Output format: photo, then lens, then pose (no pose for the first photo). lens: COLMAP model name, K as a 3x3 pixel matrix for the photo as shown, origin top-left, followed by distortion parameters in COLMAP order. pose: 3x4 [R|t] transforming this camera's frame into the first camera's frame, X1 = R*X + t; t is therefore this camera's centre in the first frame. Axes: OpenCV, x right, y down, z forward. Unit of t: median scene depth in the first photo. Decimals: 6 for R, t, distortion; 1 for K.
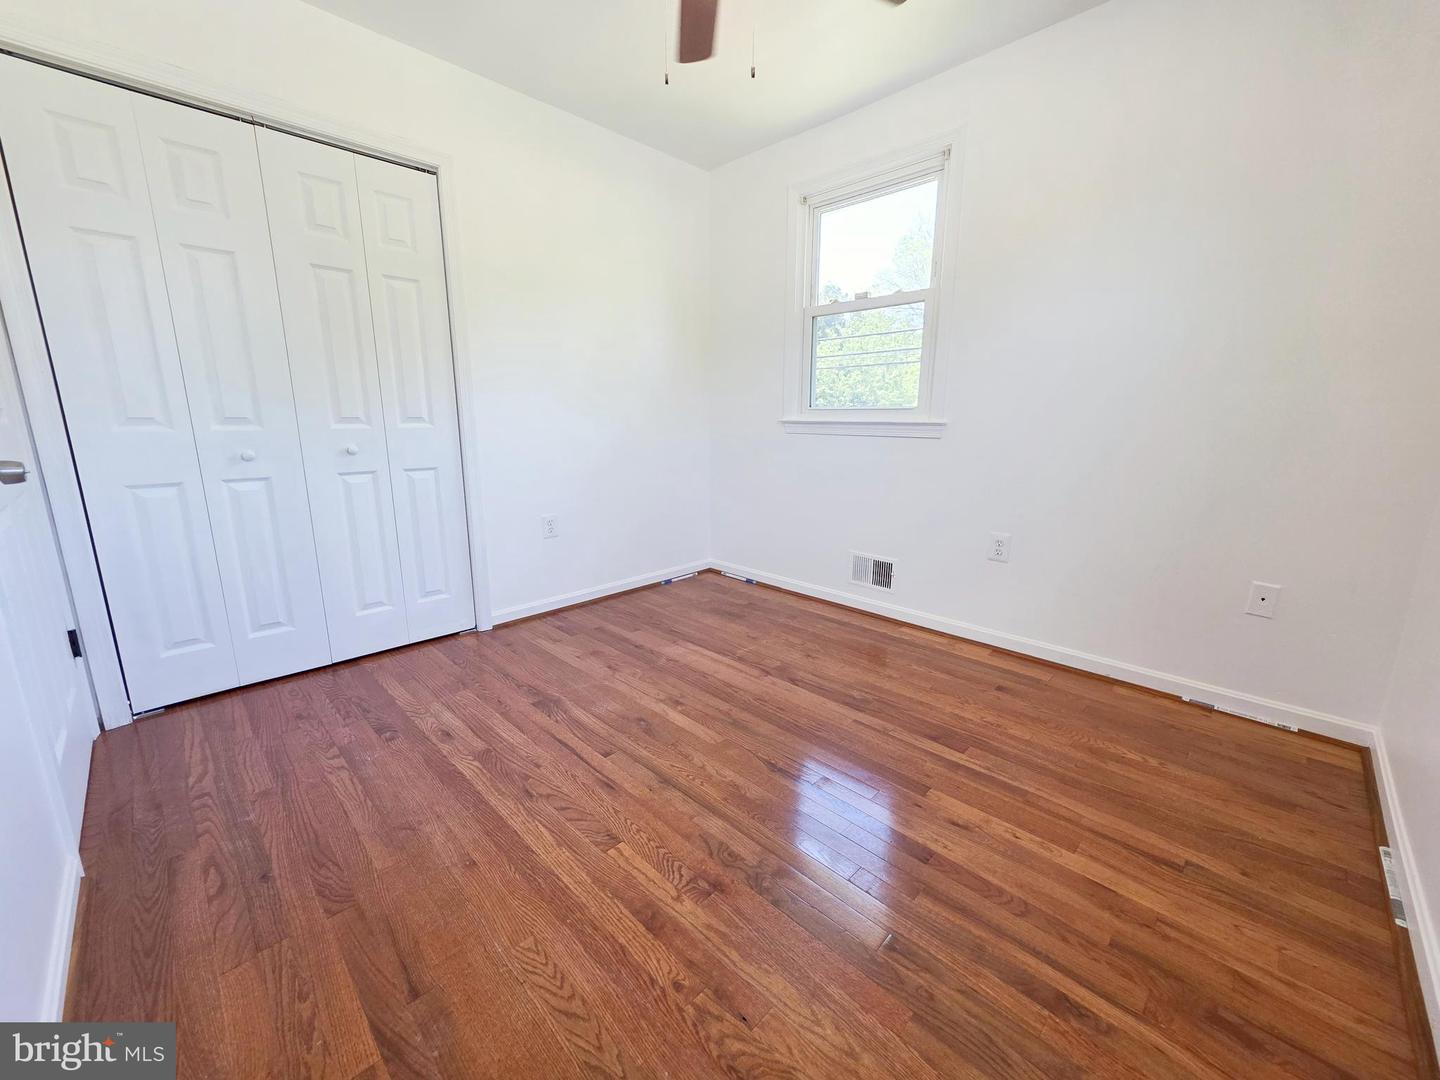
lens RADIAL K [[582.1, 0, 720.8], [0, 582.1, 539.2], [0, 0, 1]] dist [-0.000031, 0.000129]
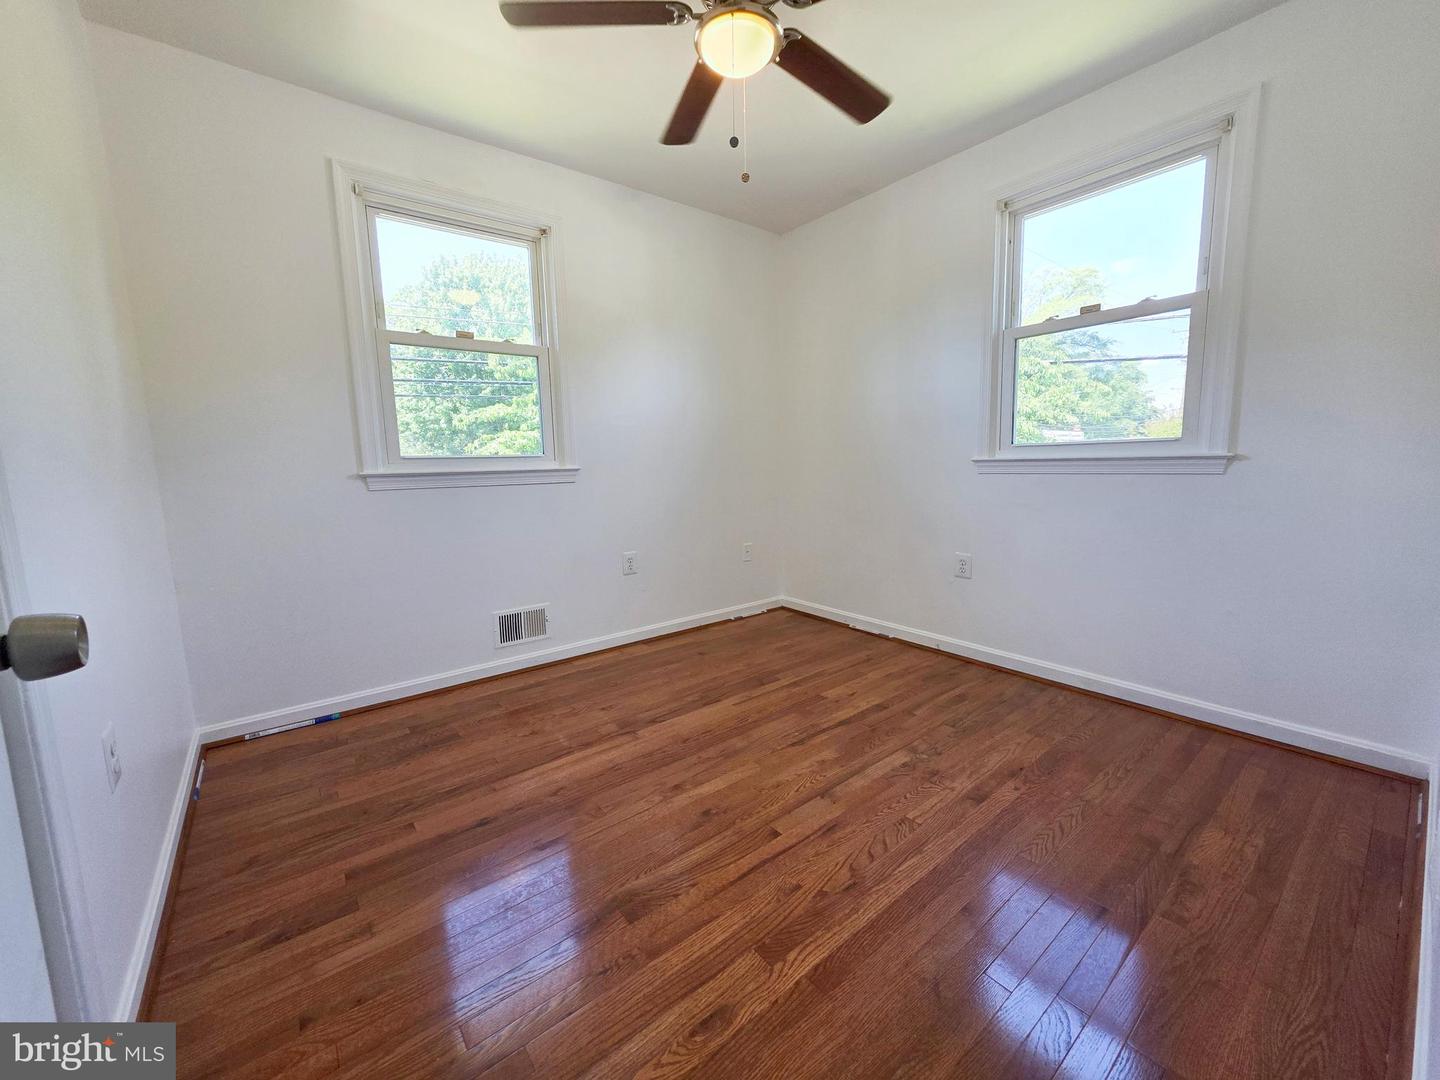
lens RADIAL K [[553.2, 0, 751.6], [0, 553.2, 540.8], [0, 0, 1]] dist [-0.000613, 0.000027]
pose [[0.099958, -0.154835, 0.982871, -0.771037], [0.228108, 0.965075, 0.128833, -0.147396], [-0.968491, 0.211323, 0.131786, 0.658898]]
